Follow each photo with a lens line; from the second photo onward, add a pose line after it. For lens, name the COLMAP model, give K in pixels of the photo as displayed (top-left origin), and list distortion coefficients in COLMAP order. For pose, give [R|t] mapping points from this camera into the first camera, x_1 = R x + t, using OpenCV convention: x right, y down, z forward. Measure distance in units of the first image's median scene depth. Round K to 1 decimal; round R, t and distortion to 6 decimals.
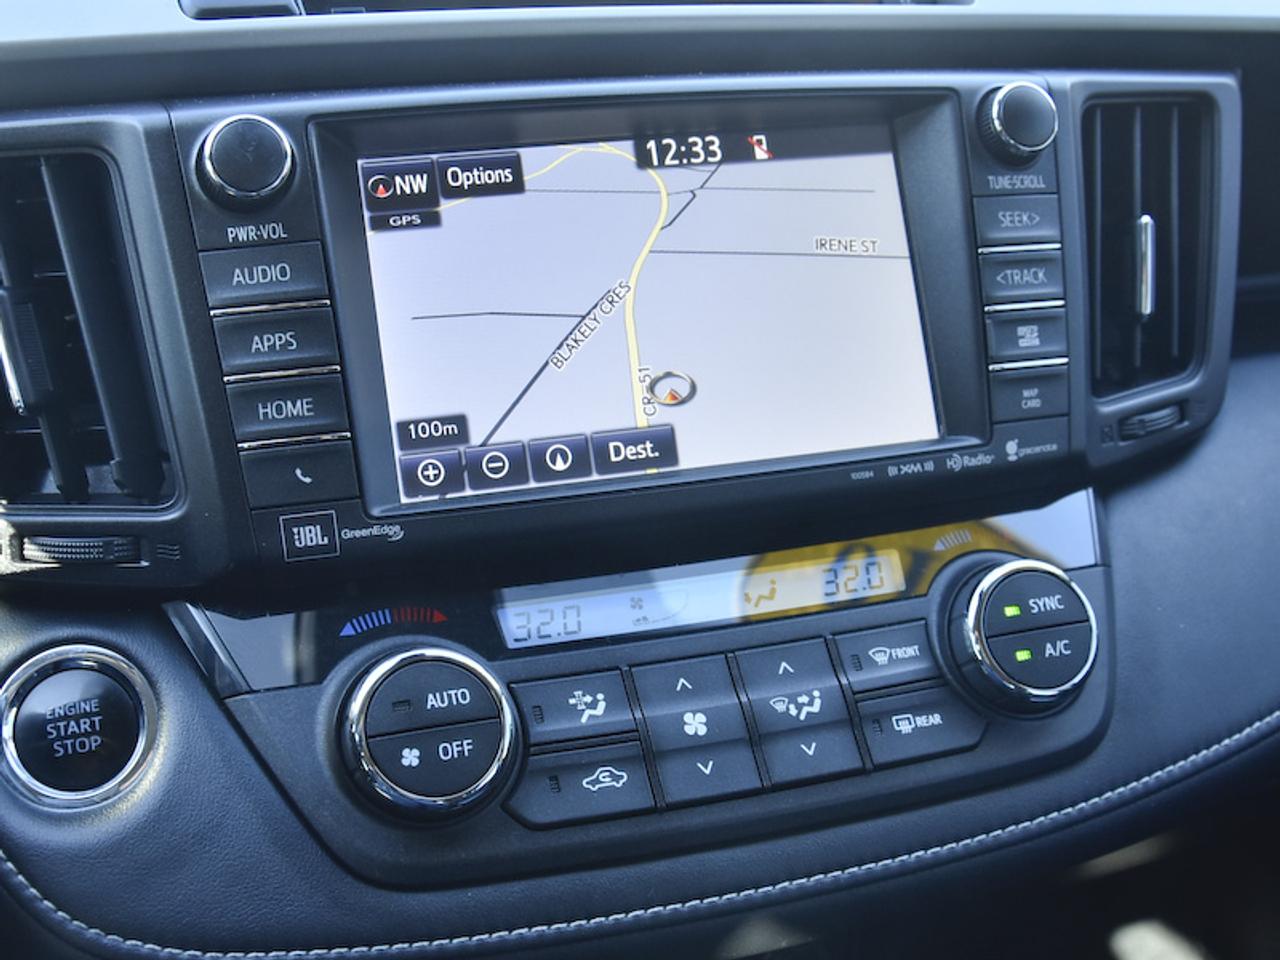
lens RADIAL K [[1565.6, 0, 640.1], [0, 1565.6, 482.2], [0, 0, 1]] dist [-0.171324, 0.000000]
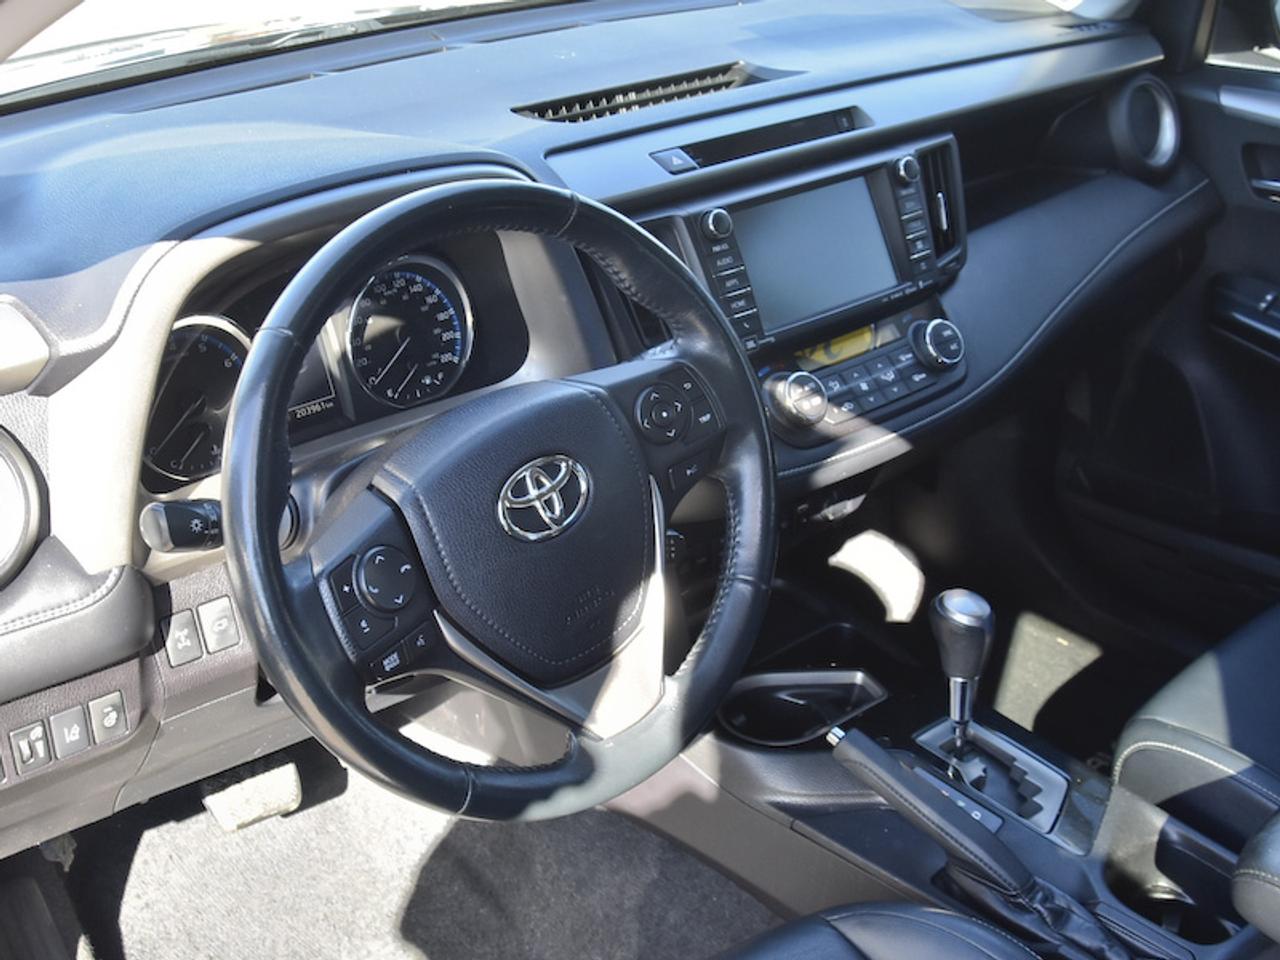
lens RADIAL K [[1565.6, 0, 639.6], [0, 1565.6, 479.0], [0, 0, 1]] dist [-0.171324, 0.000000]
pose [[0.924831, -0.194584, 0.326840, -1.325123], [0.172585, 0.980372, 0.095316, -0.033137], [-0.338972, -0.031743, 0.940261, -1.635281]]
